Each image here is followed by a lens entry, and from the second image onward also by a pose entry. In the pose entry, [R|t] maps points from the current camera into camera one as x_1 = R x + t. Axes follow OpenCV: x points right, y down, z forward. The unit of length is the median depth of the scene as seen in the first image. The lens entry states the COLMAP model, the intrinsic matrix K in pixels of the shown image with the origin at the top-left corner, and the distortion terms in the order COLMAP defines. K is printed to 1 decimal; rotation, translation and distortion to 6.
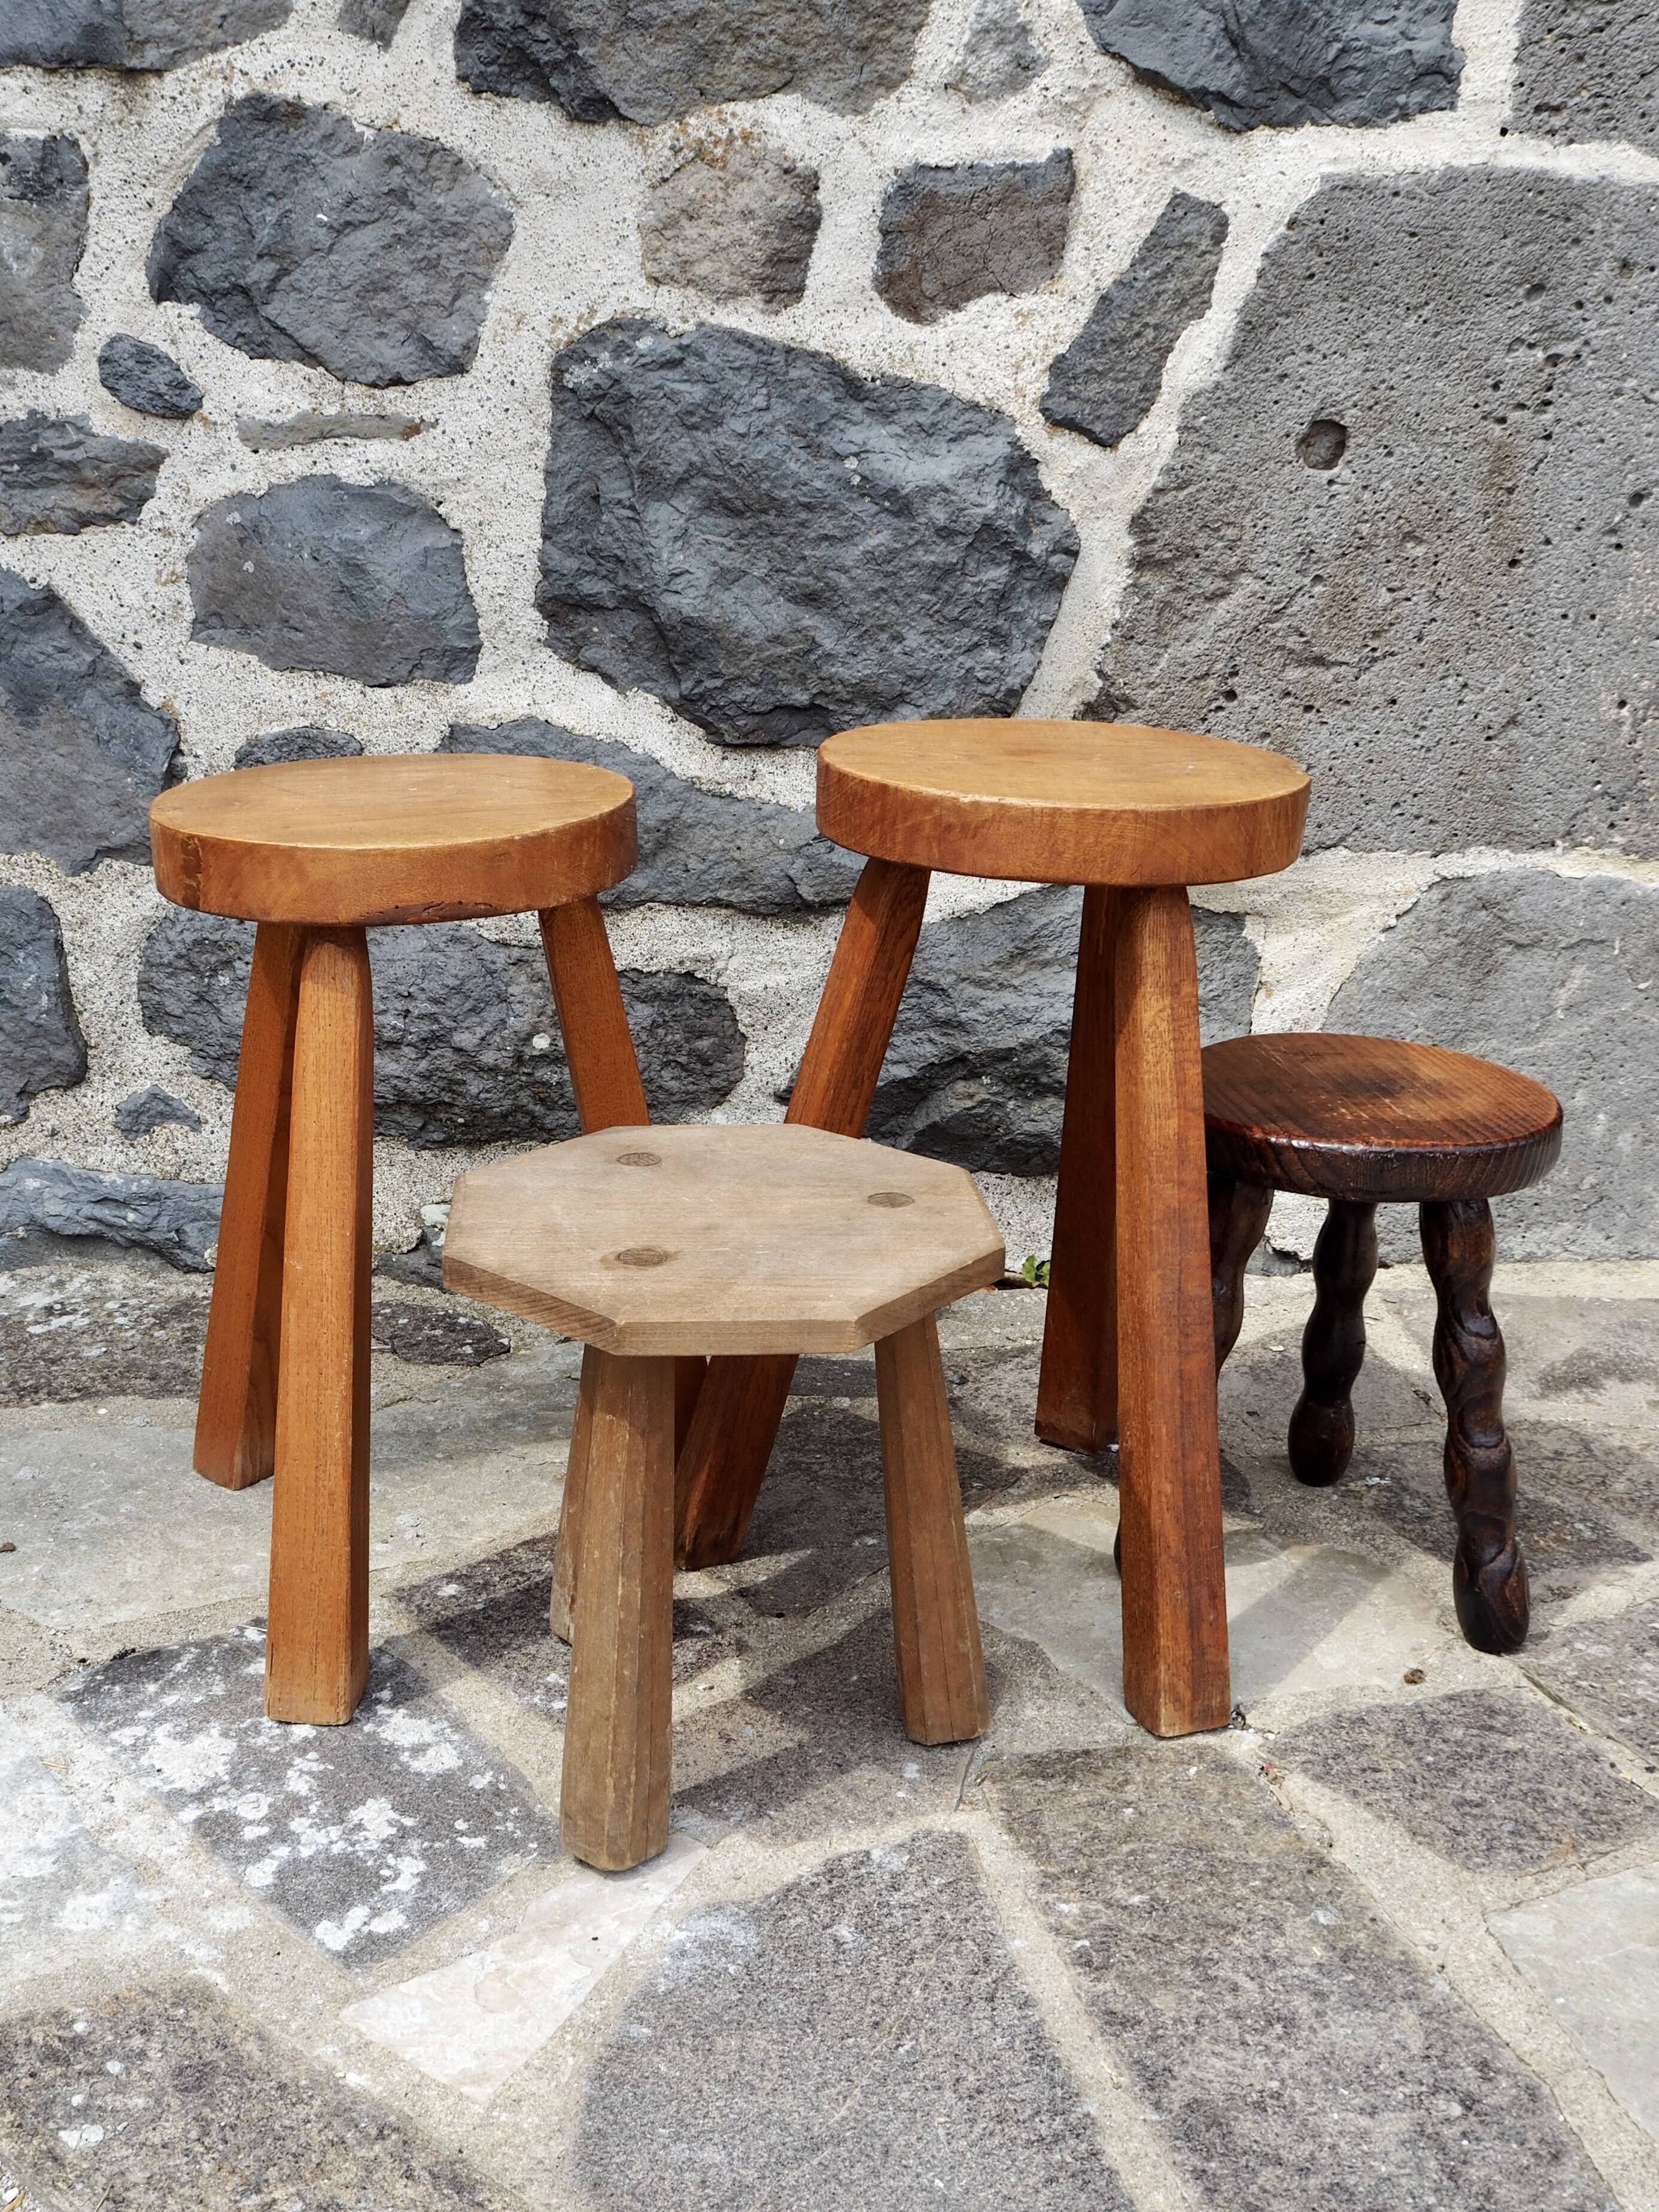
lens RADIAL K [[2325.9, 0, 660.5], [0, 2325.9, 1087.3], [0, 0, 1]] dist [-0.040400, 0.000000]
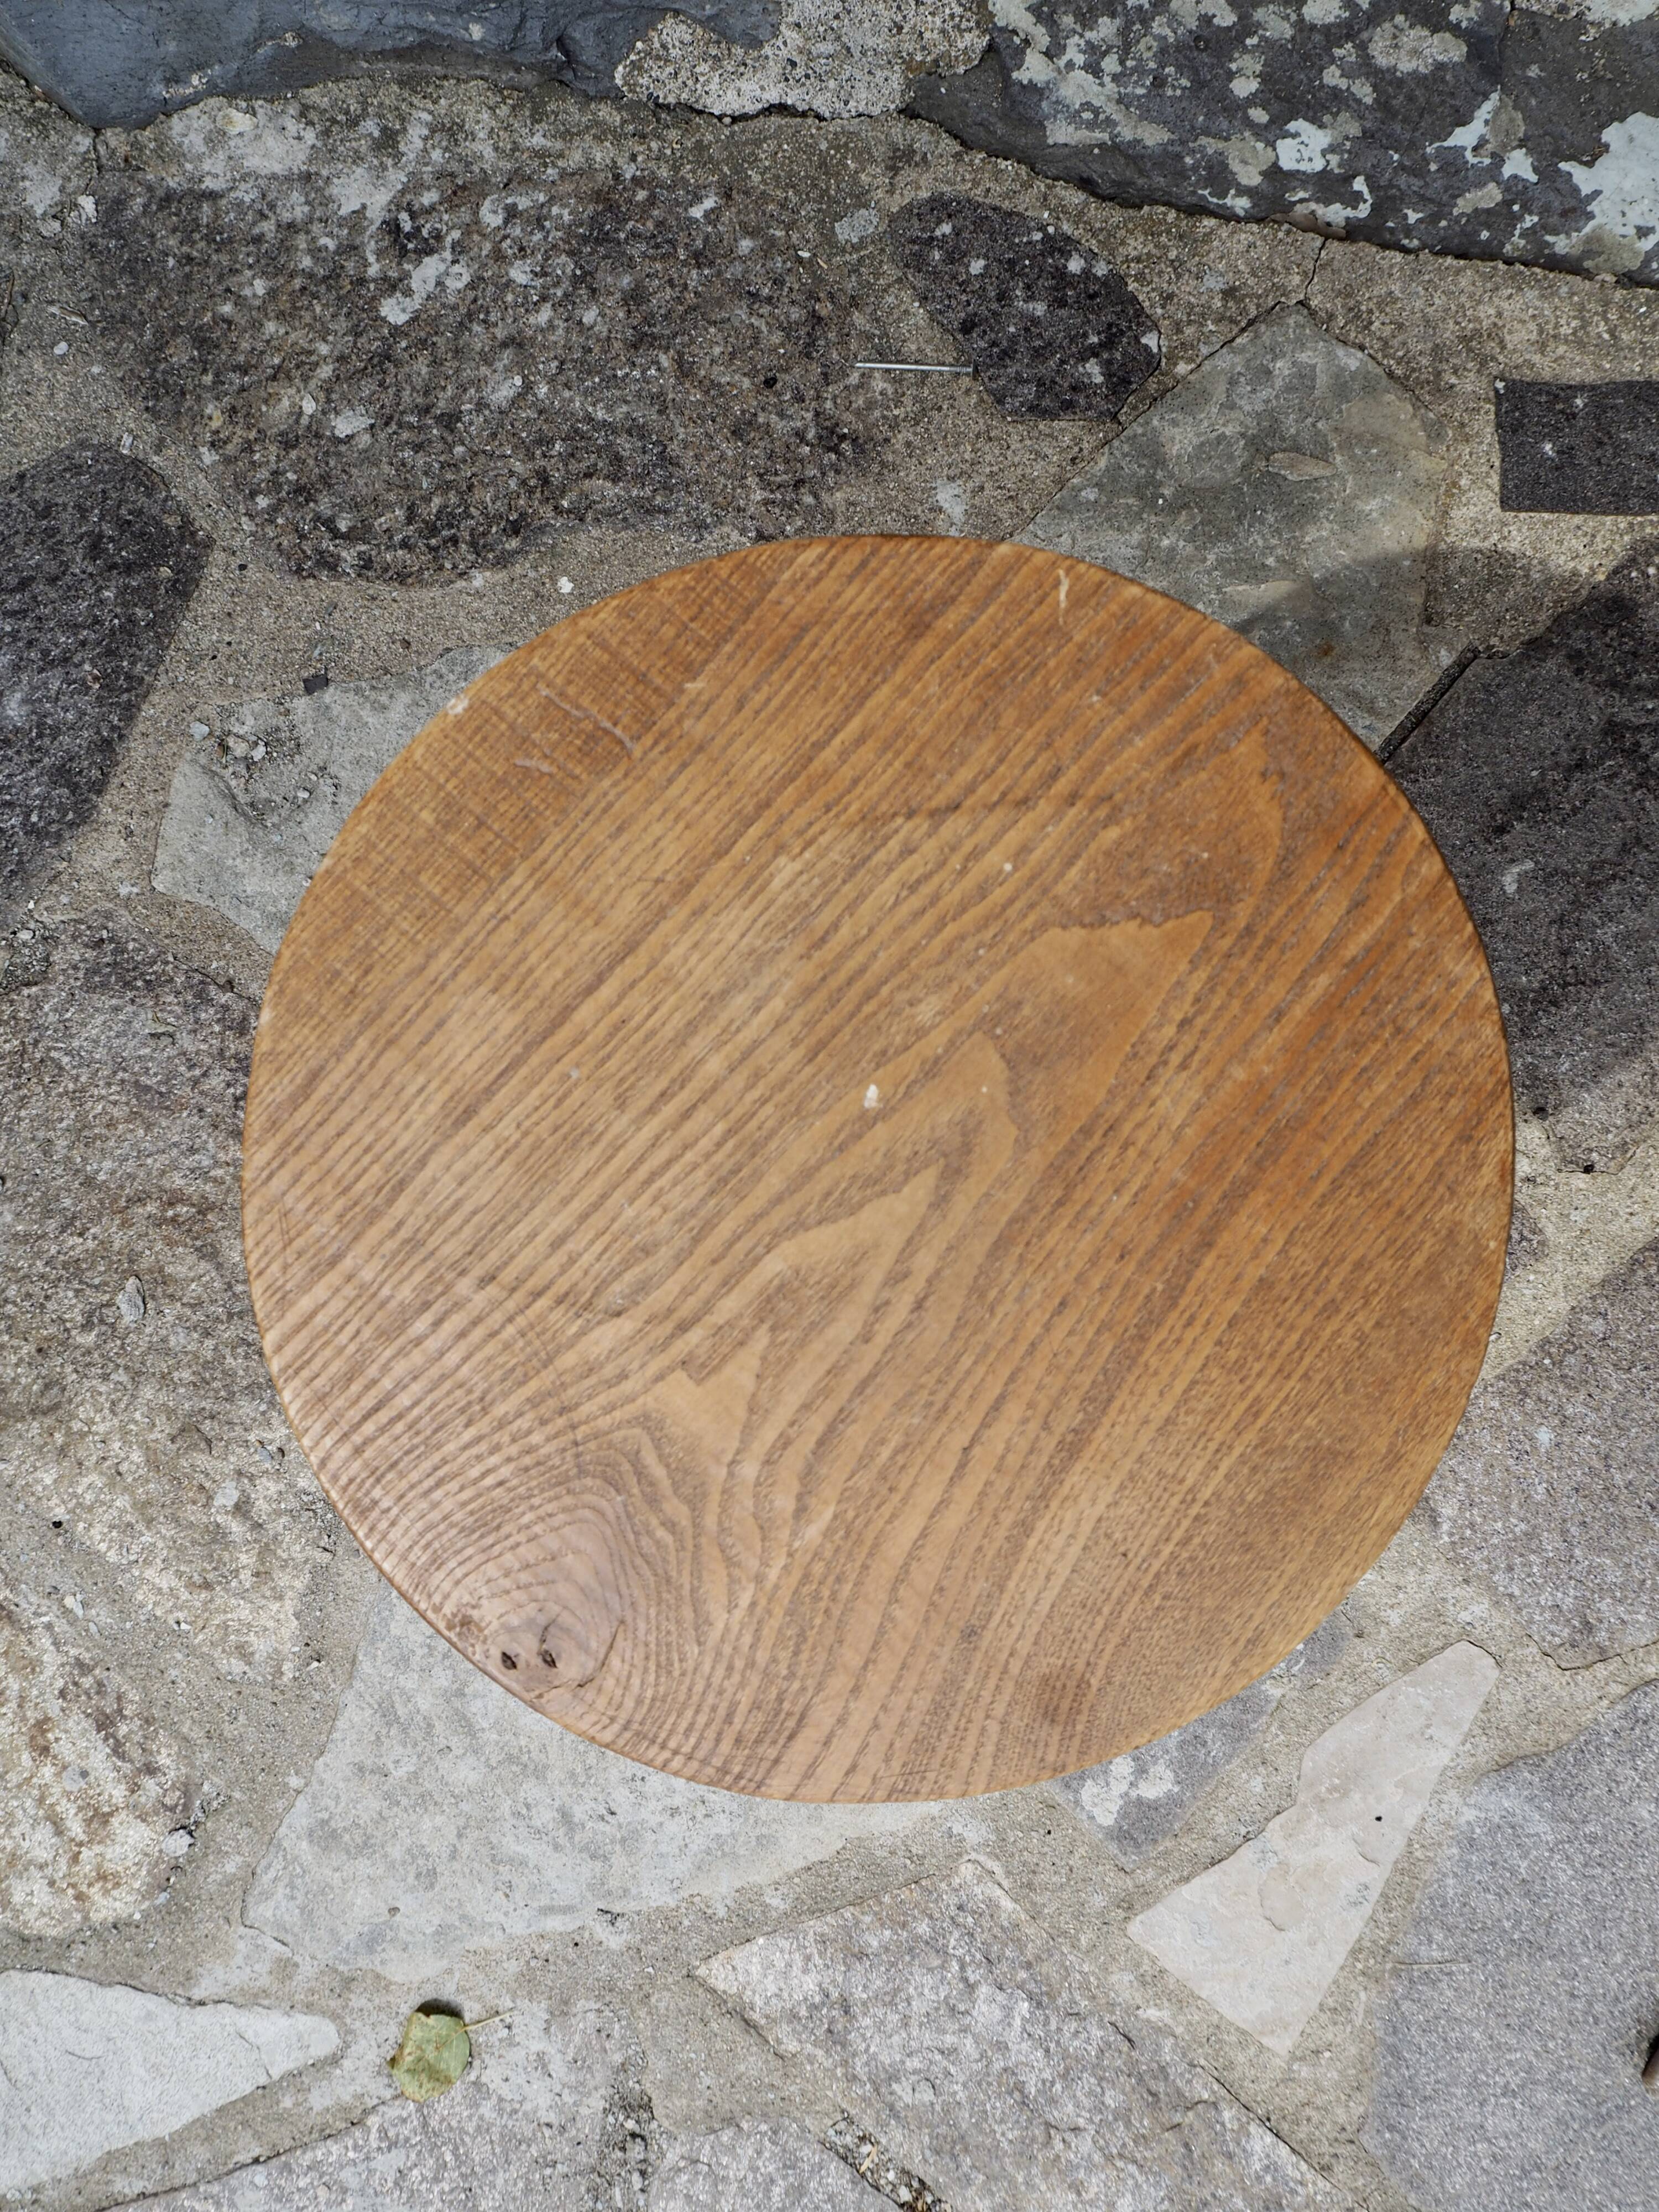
lens RADIAL K [[1862.5, 0, 818.7], [0, 1862.5, 1094.4], [0, 0, 1]] dist [-0.050050, 0.022132]
pose [[0.997533, -0.020613, -0.067108, -0.129686], [0.070125, 0.337387, 0.938751, -0.299210], [0.003291, -0.941140, 0.338000, 0.655516]]
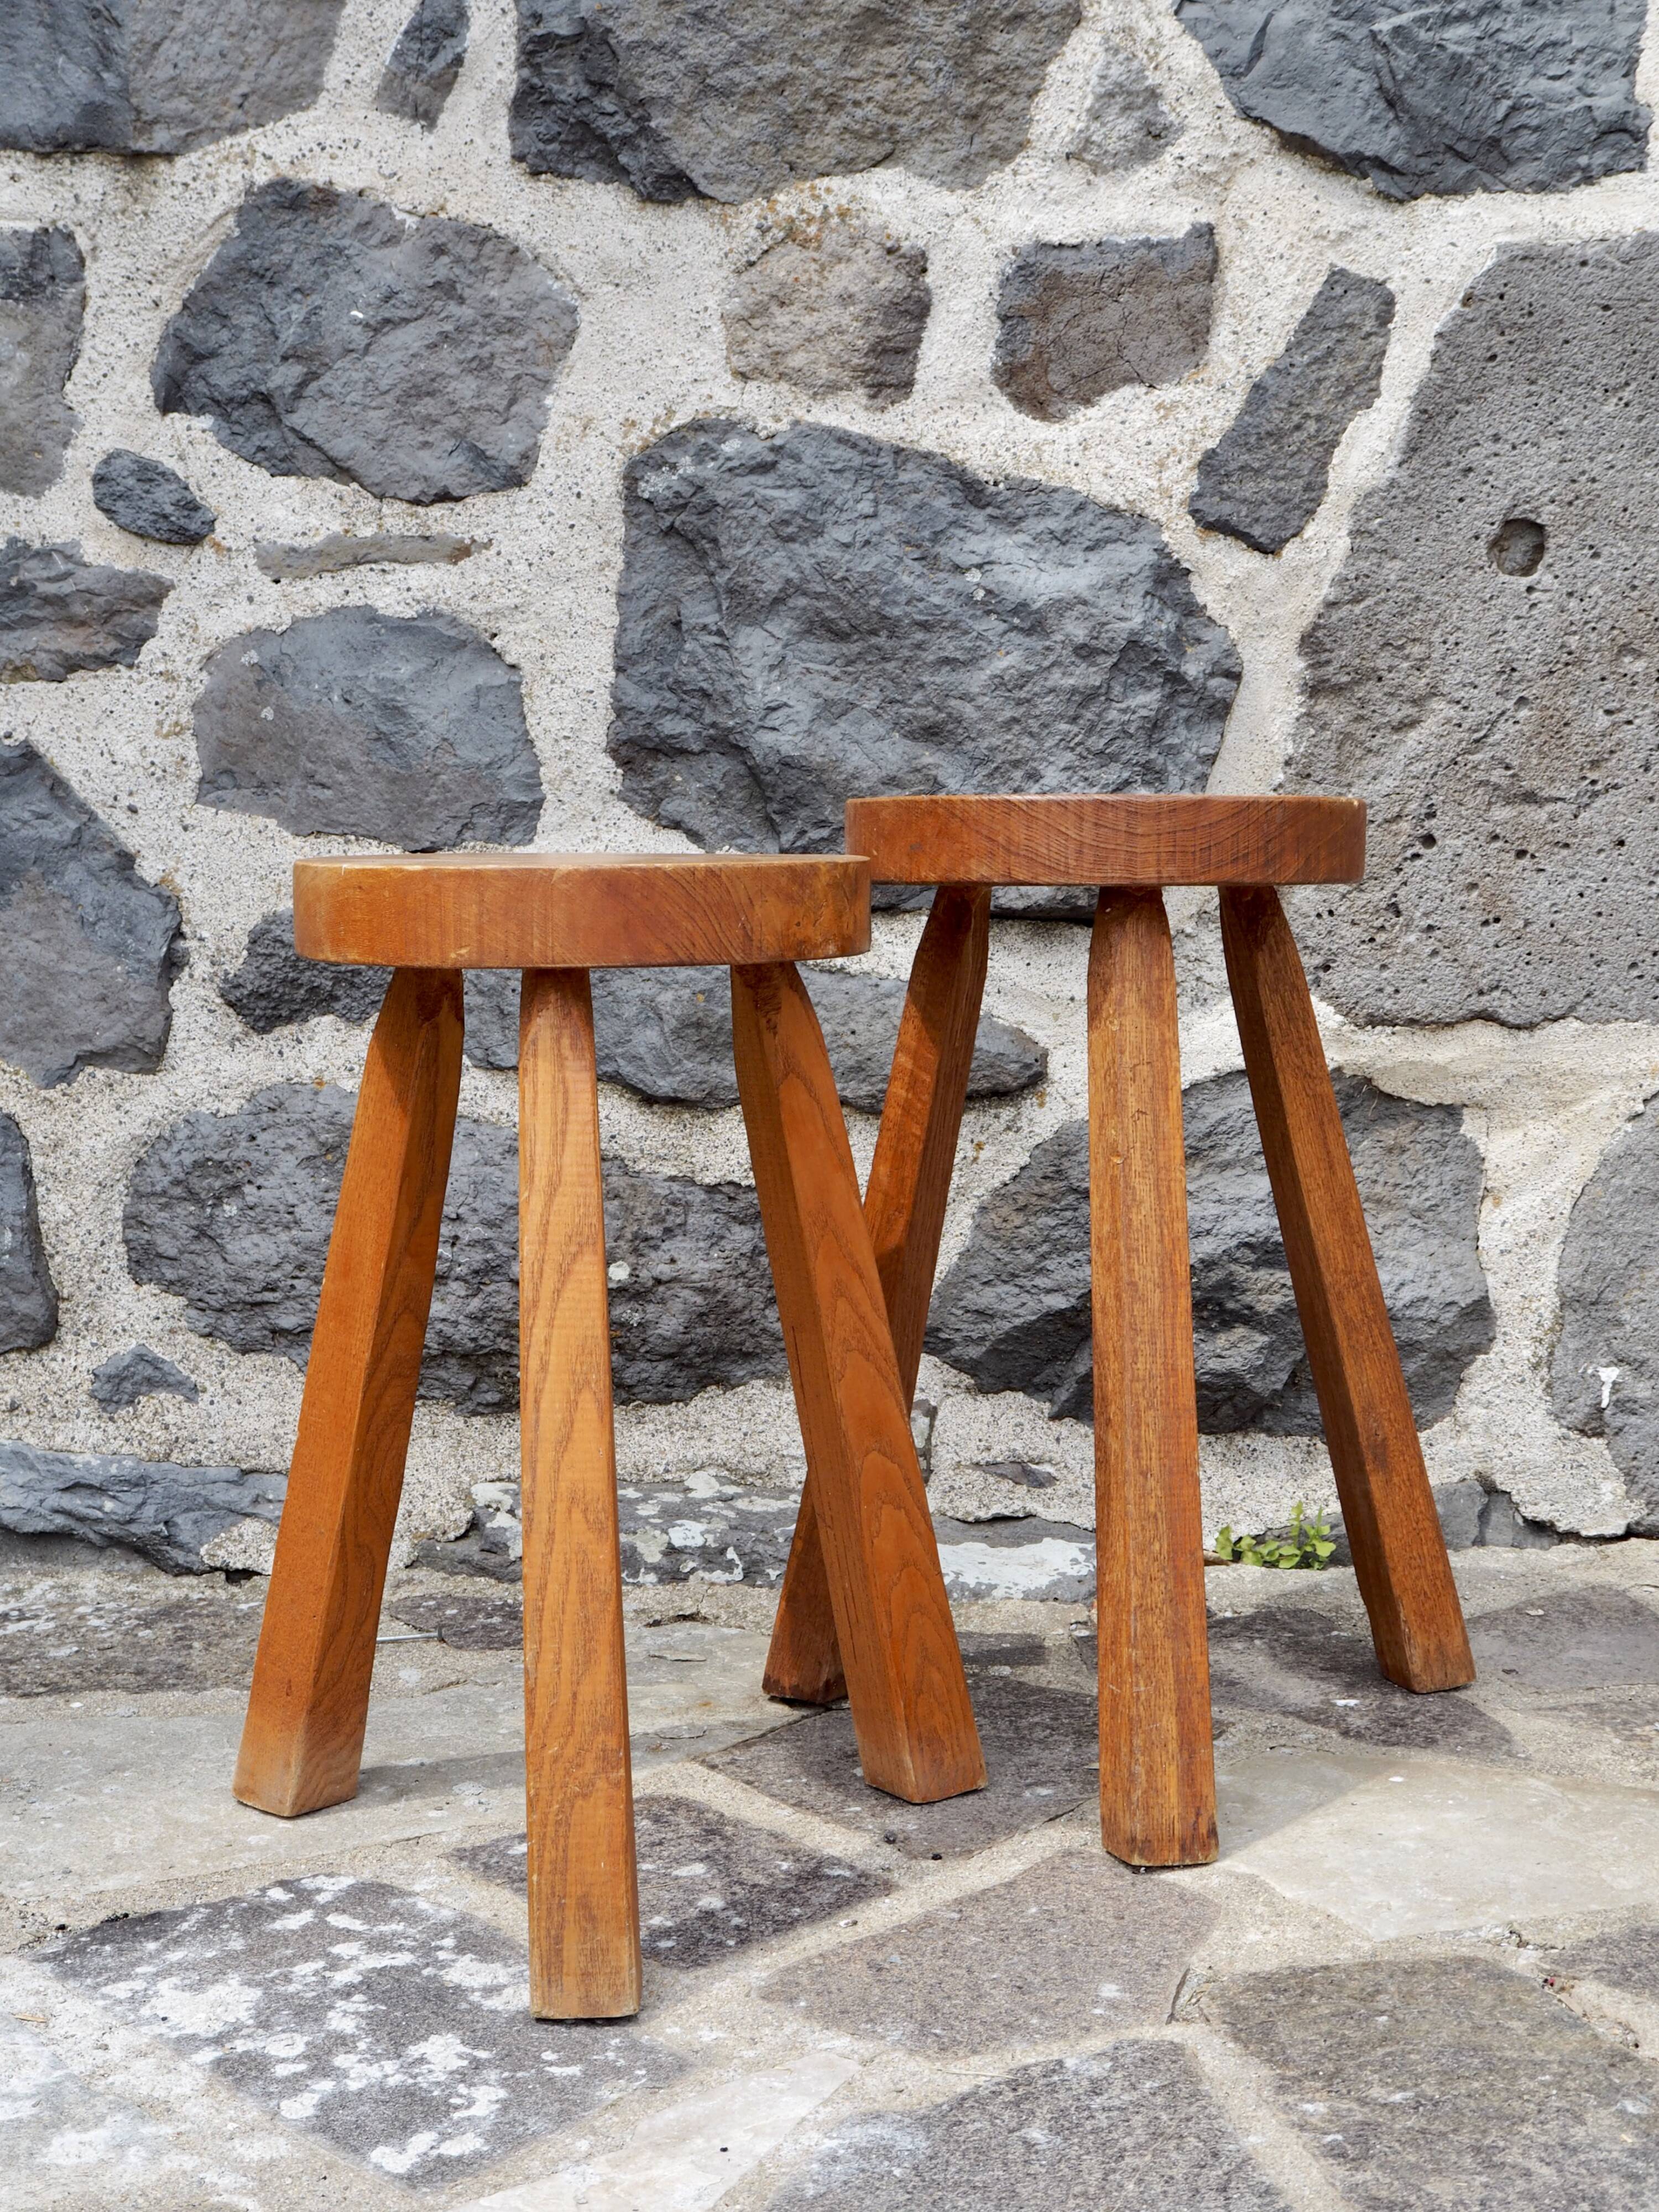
lens RADIAL K [[2985.8, 0, 805.7], [0, 2985.8, 1126.8], [0, 0, 1]] dist [0.013757, 0.000000]
pose [[0.999462, -0.018115, 0.027331, -0.014038], [0.022947, 0.981830, -0.188369, 0.138940], [-0.023422, 0.188894, 0.981718, -0.050209]]
